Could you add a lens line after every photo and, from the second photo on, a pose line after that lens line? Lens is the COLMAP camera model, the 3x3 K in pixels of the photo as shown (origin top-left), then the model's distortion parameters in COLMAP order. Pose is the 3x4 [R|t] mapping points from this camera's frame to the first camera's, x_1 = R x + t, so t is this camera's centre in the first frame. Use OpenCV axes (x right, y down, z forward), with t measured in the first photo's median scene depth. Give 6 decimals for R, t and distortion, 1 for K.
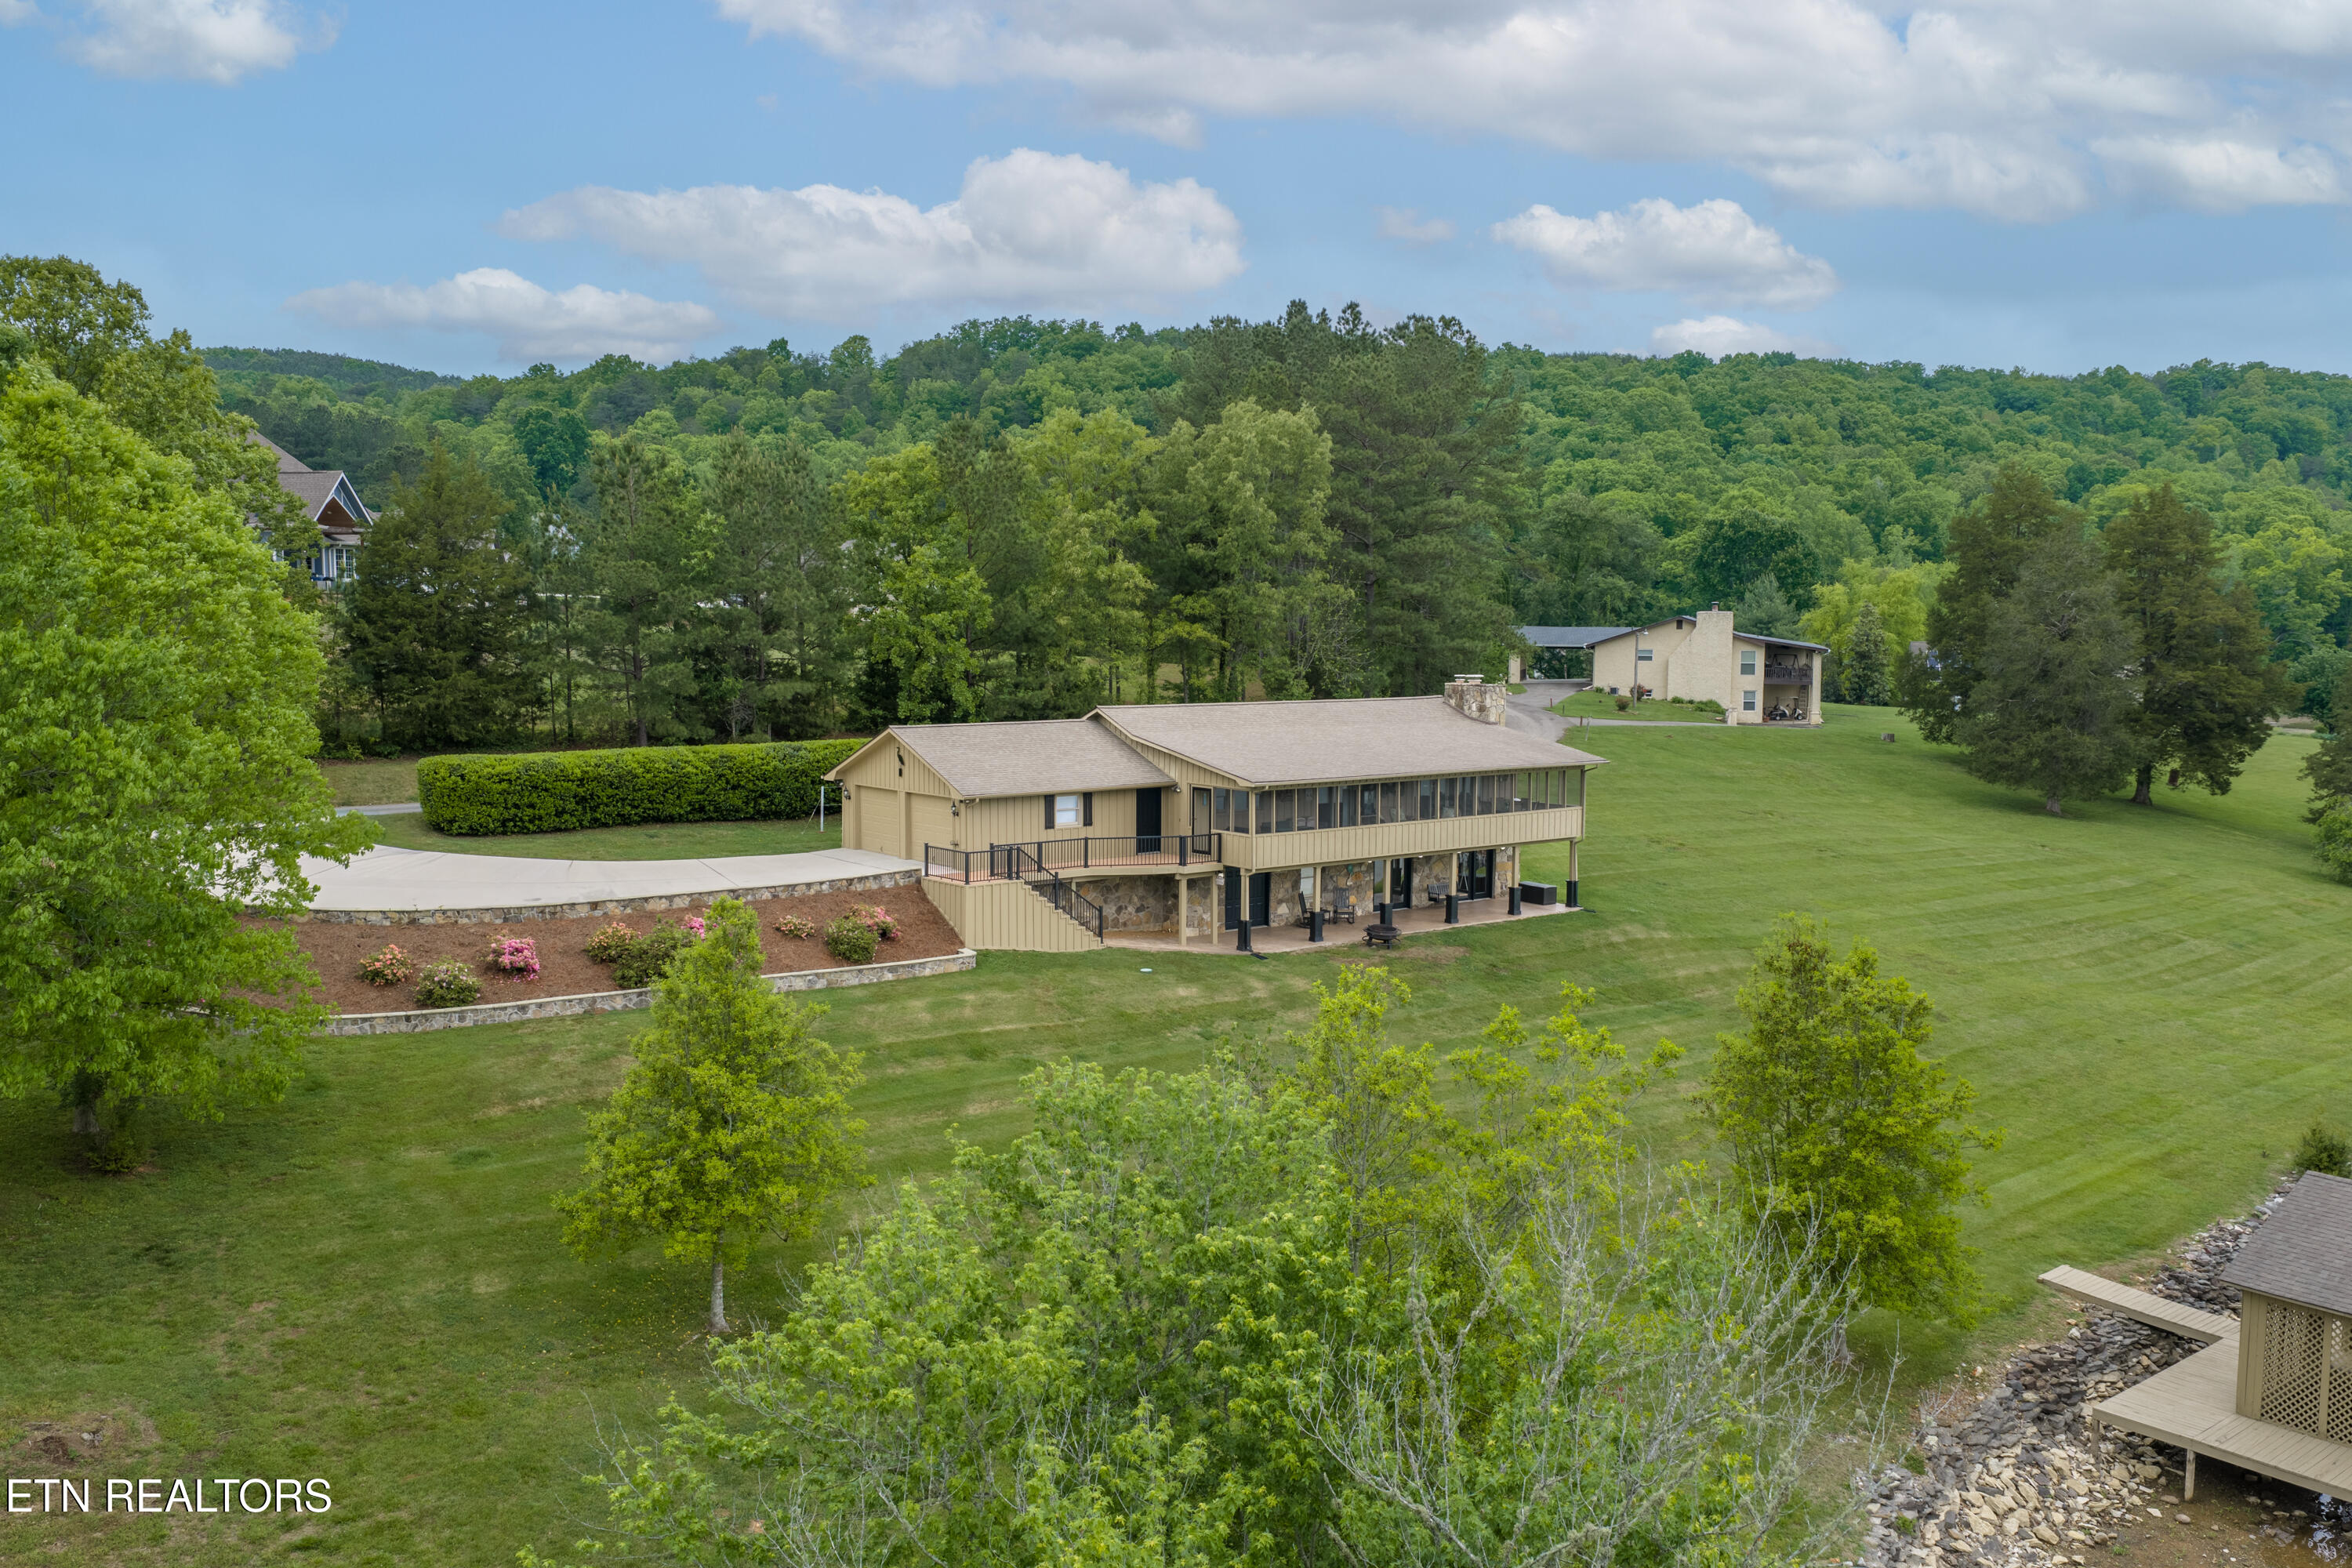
lens RADIAL K [[1937.5, 0, 1182.6], [0, 1937.5, 831.0], [0, 0, 1]] dist [0.017419, -0.035813]
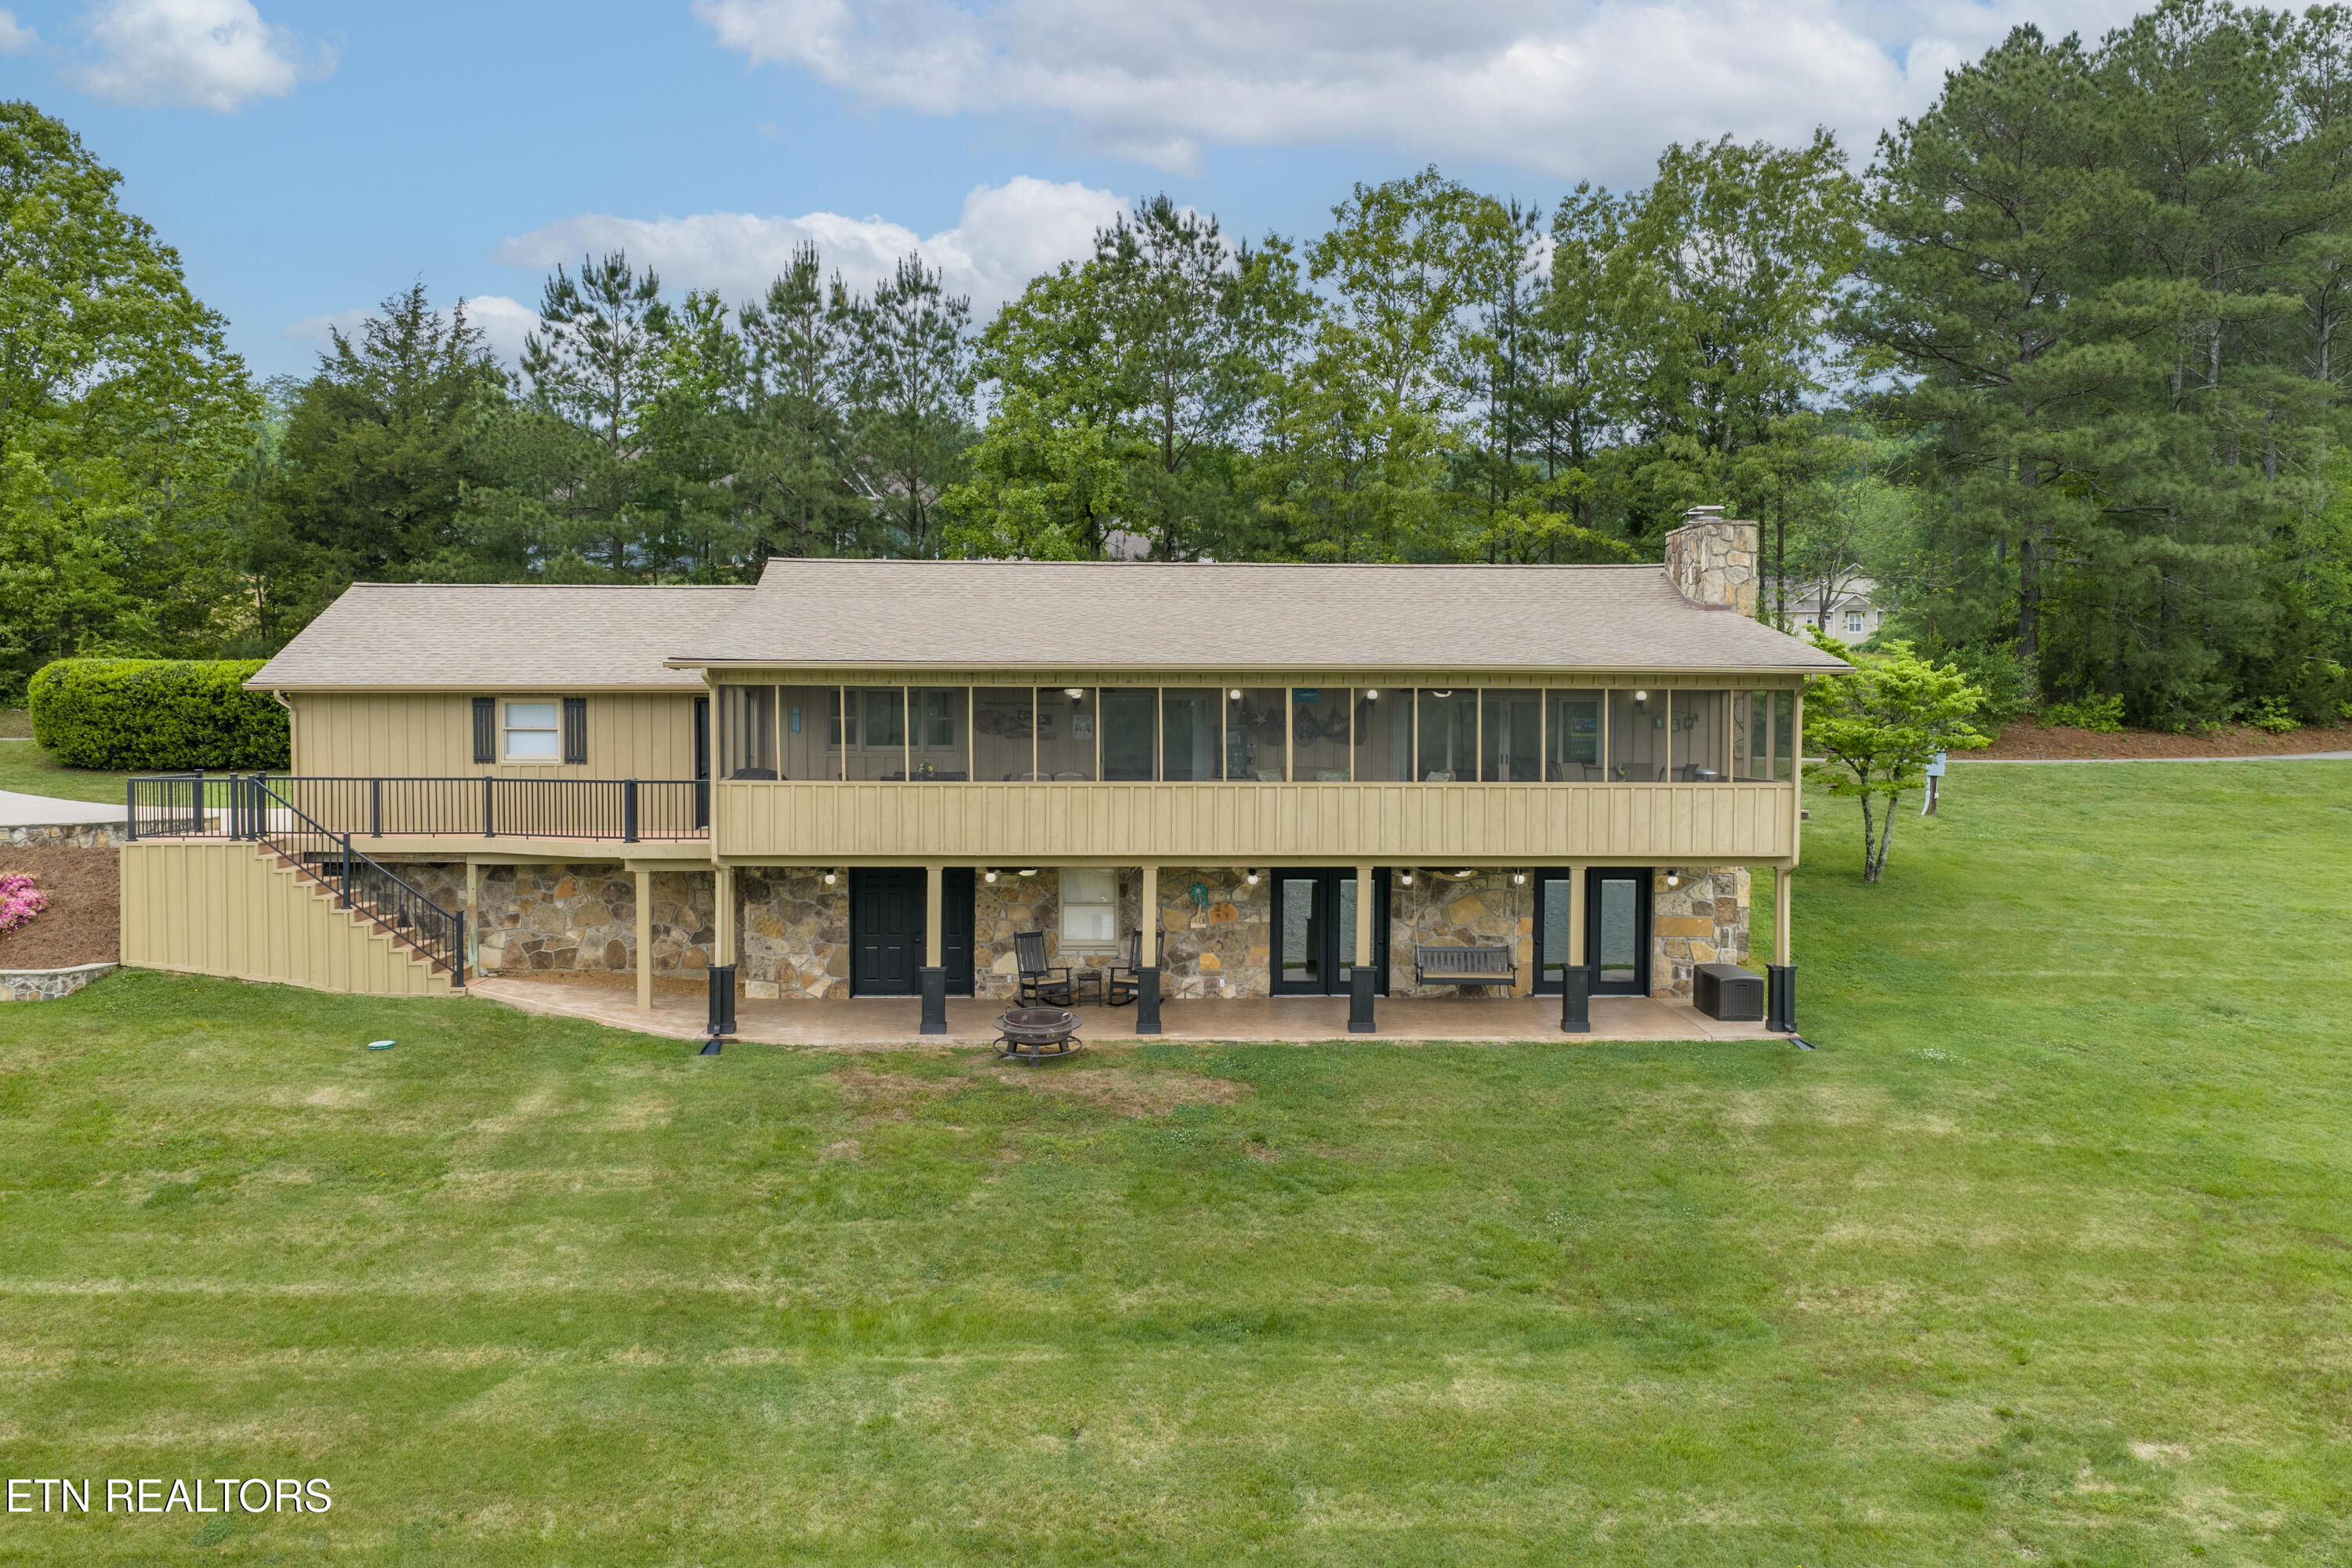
lens RADIAL K [[1937.5, 0, 1182.6], [0, 1937.5, 831.0], [0, 0, 1]] dist [0.017419, -0.035813]
pose [[0.804412, 0.036335, -0.592960, 0.375223], [-0.065309, 0.997487, -0.027475, 0.018216], [0.590471, 0.060827, 0.804763, 0.653183]]
